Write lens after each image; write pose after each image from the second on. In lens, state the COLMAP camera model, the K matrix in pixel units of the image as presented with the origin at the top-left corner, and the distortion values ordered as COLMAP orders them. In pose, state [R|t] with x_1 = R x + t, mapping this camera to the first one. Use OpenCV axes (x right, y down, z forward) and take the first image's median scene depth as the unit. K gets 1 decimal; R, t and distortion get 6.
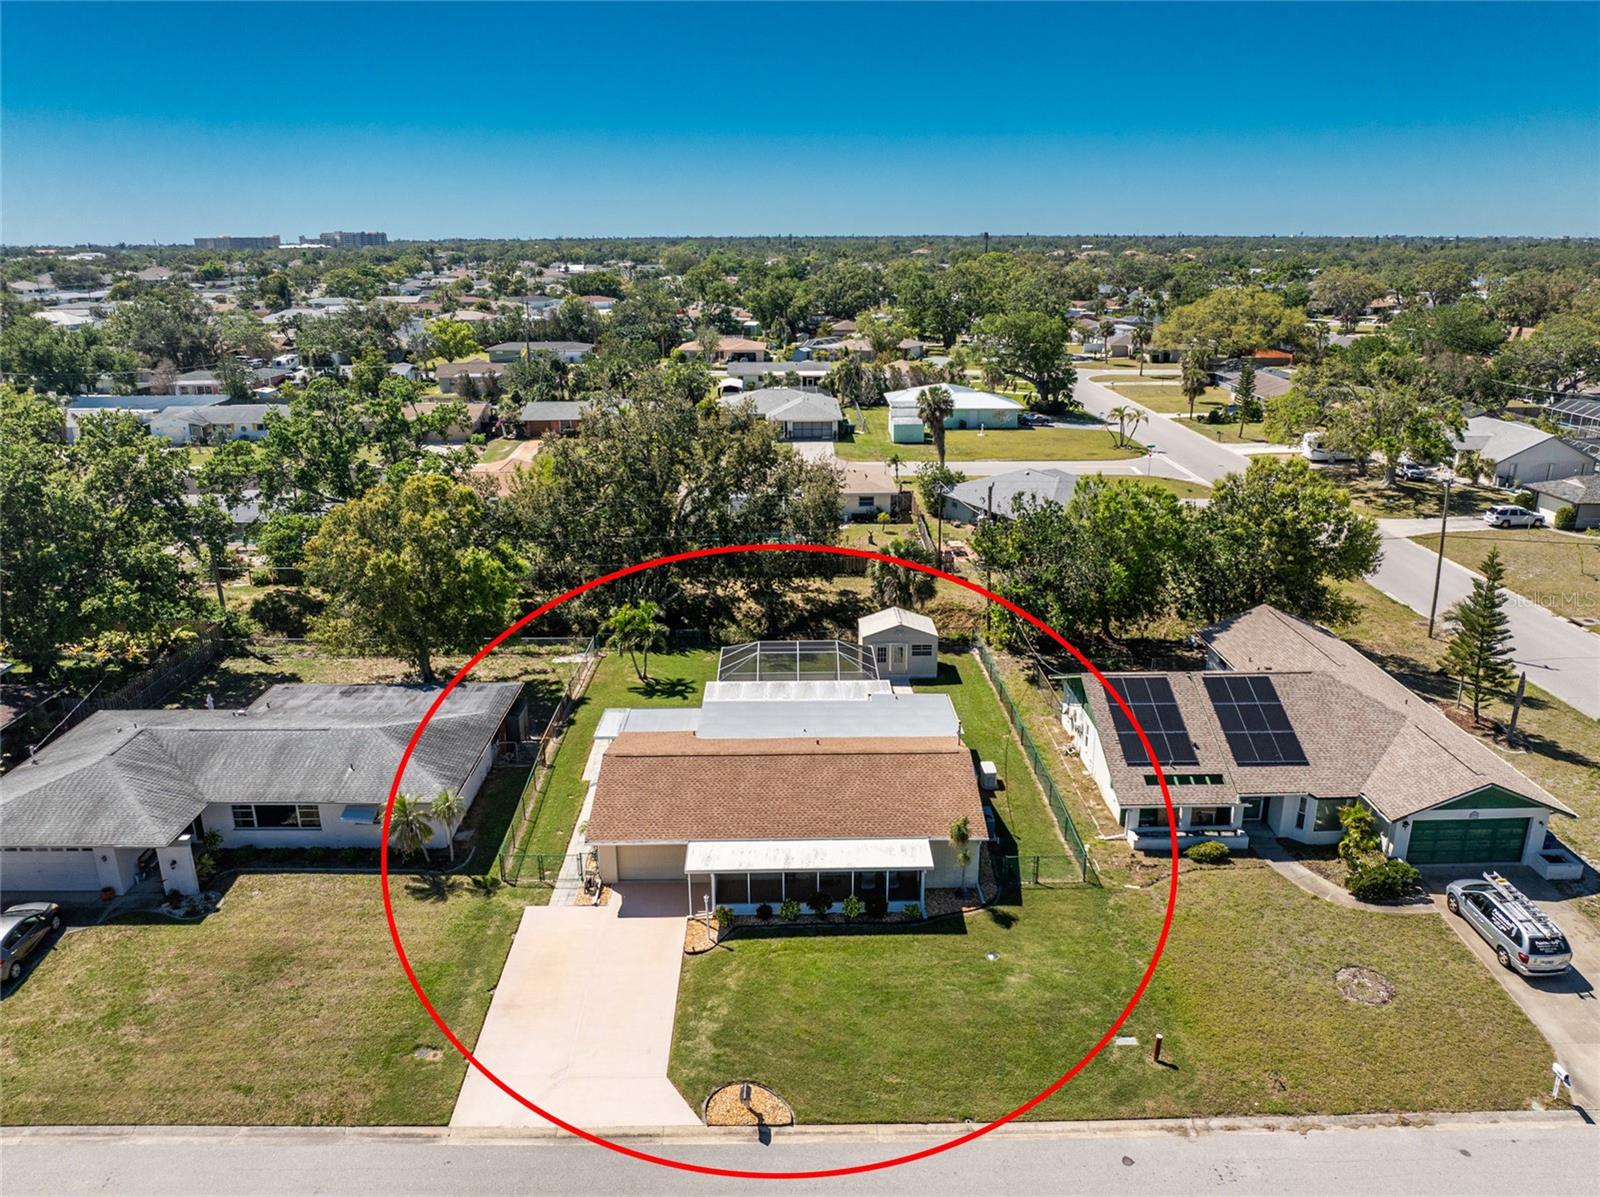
lens RADIAL K [[1136.1, 0, 807.6], [0, 1136.1, 590.1], [0, 0, 1]] dist [-0.031183, -0.008202]
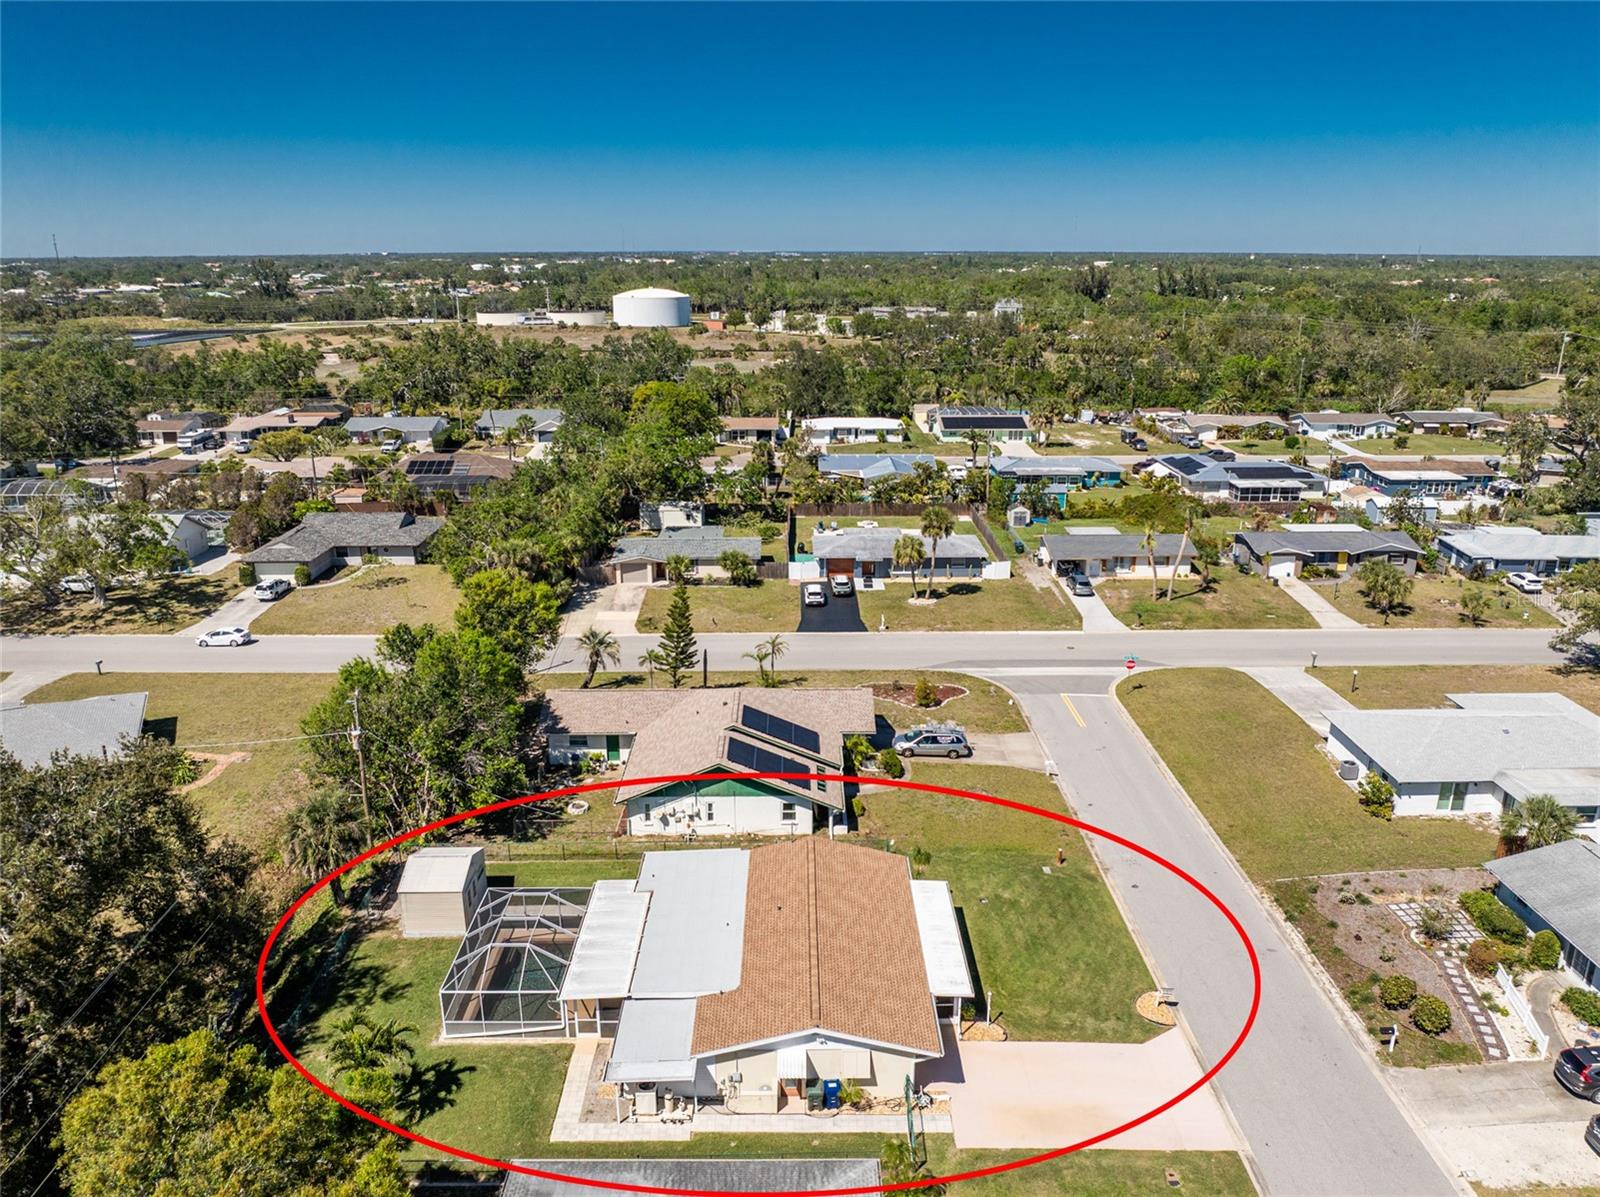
lens RADIAL K [[1136.1, 0, 807.6], [0, 1136.1, 590.1], [0, 0, 1]] dist [-0.031183, -0.008202]
pose [[0.001849, -0.279868, 0.960037, -1.040474], [0.297658, 0.916676, 0.266654, -0.467237], [-0.954671, 0.285270, 0.085000, 0.878350]]
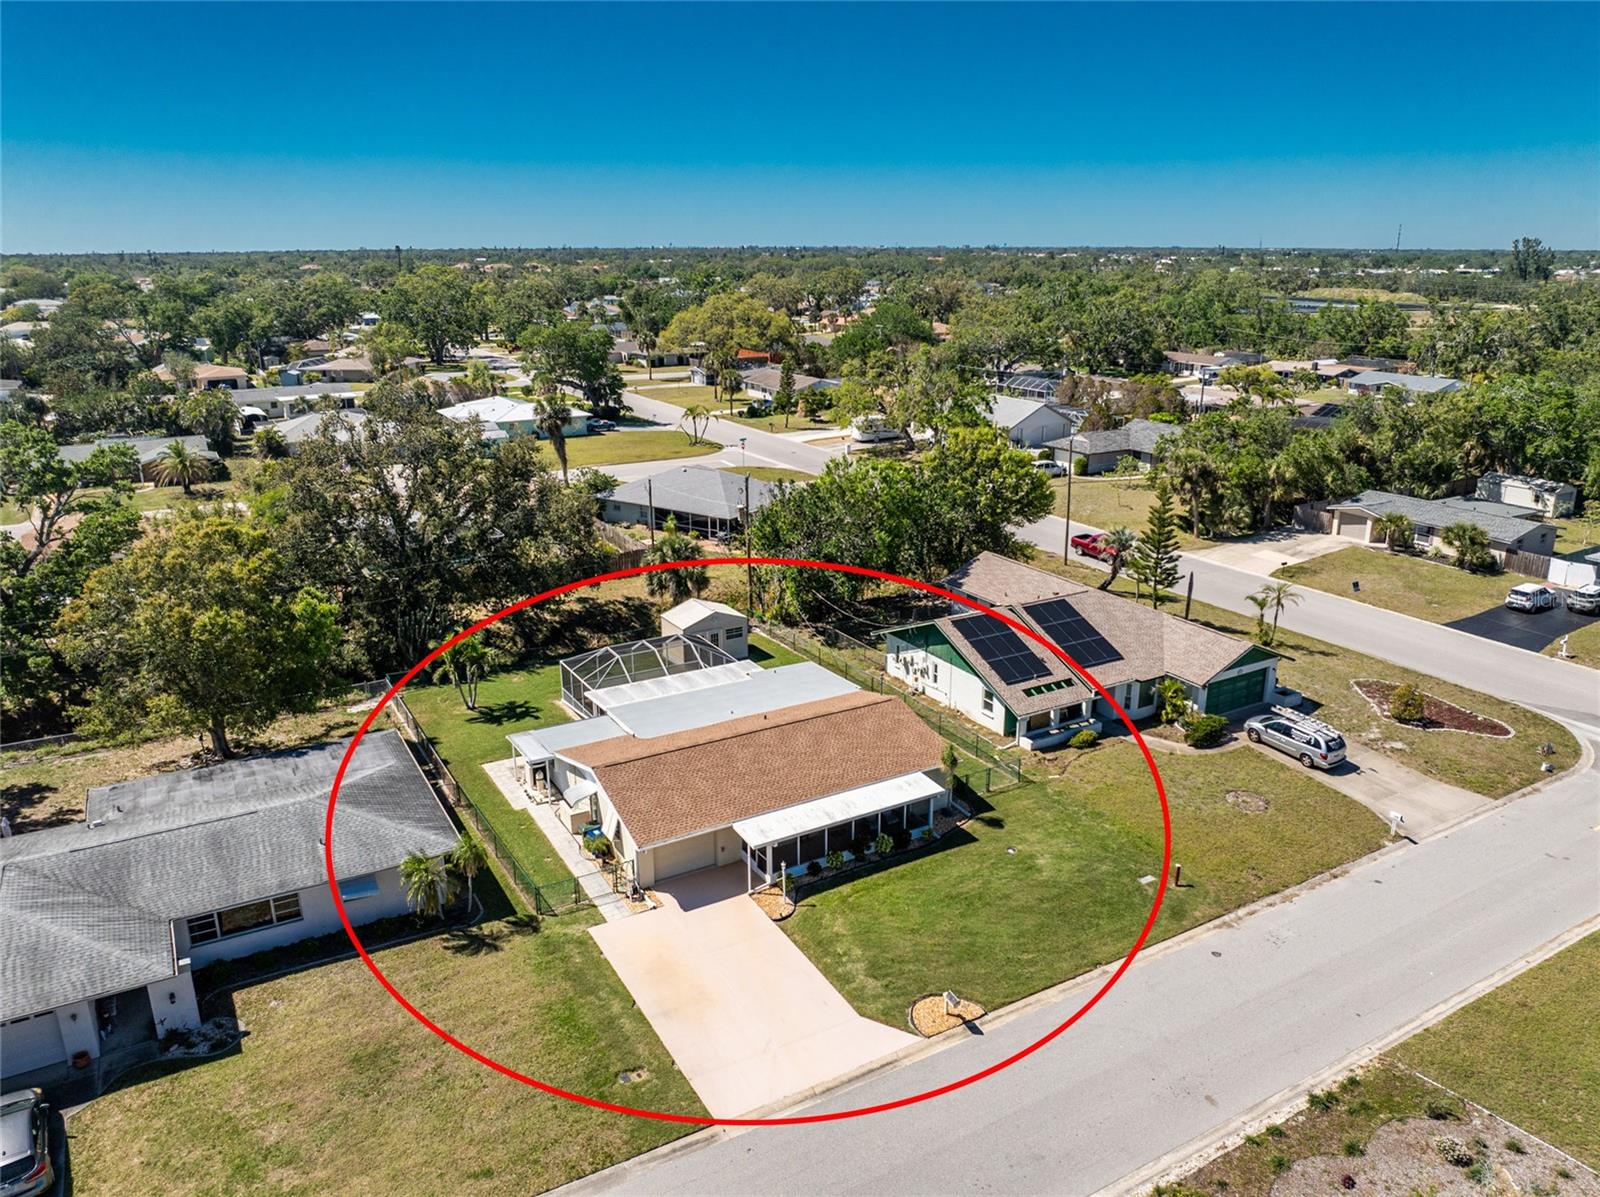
lens RADIAL K [[1136.1, 0, 807.6], [0, 1136.1, 590.1], [0, 0, 1]] dist [-0.031183, -0.008202]
pose [[0.870546, -0.138198, 0.472283, -0.488650], [0.143304, 0.989354, 0.025353, -0.005891], [-0.470759, 0.045609, 0.881082, 0.039453]]
